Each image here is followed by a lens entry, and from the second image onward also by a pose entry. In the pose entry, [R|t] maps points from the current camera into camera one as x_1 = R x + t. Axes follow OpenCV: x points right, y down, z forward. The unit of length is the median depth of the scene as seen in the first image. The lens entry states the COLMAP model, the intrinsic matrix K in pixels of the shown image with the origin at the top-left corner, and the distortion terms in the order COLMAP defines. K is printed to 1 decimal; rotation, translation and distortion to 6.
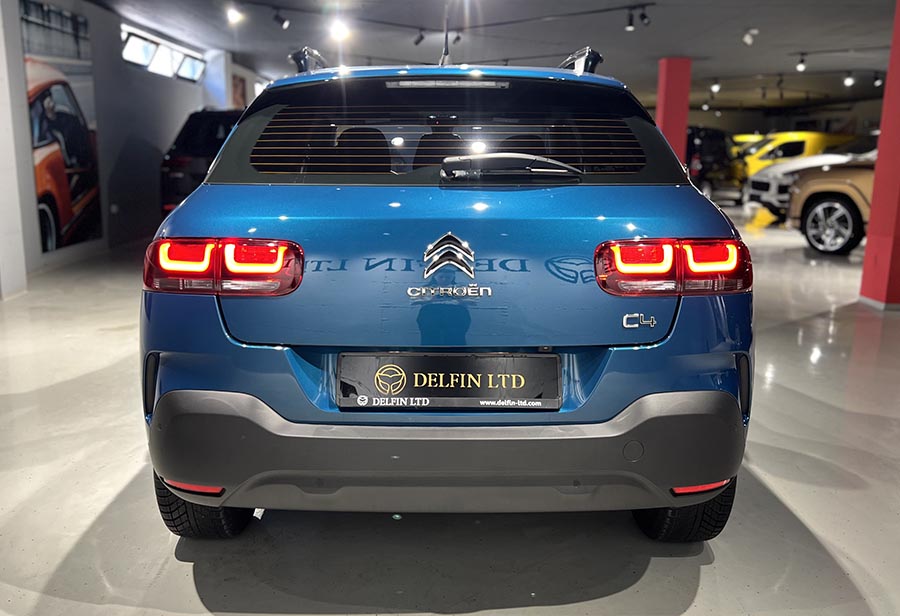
lens RADIAL K [[845.5, 0, 450.0], [0, 845.5, 308.0], [0, 0, 1]] dist [0.010477, 0.001149]
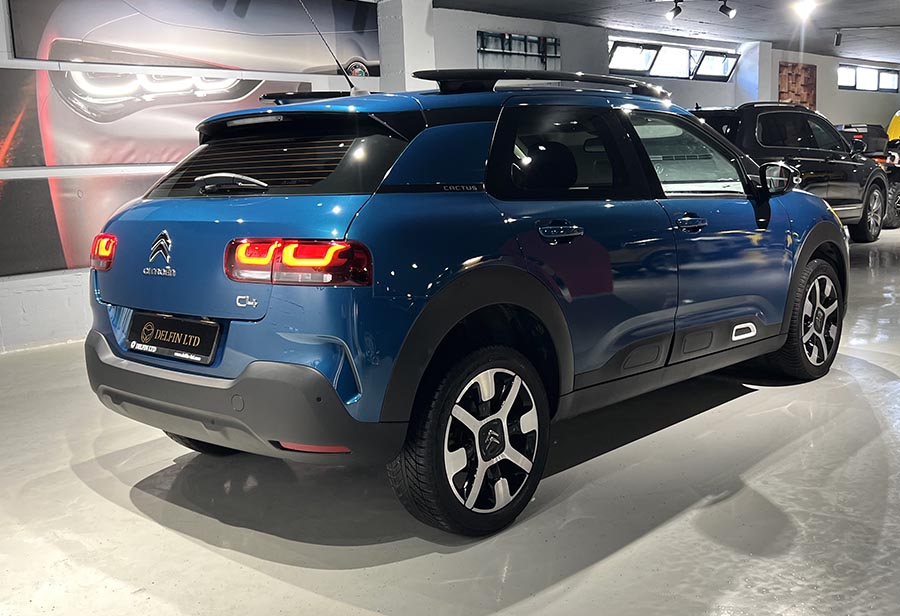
lens RADIAL K [[1000.1, 0, 418.0], [0, 1000.1, 307.5], [0, 0, 1]] dist [0.000695, -0.006818]
pose [[0.685160, 0.057748, -0.726100, 0.427712], [-0.077894, 0.996945, 0.005786, -0.001358], [0.724216, 0.052594, 0.687565, 0.043488]]
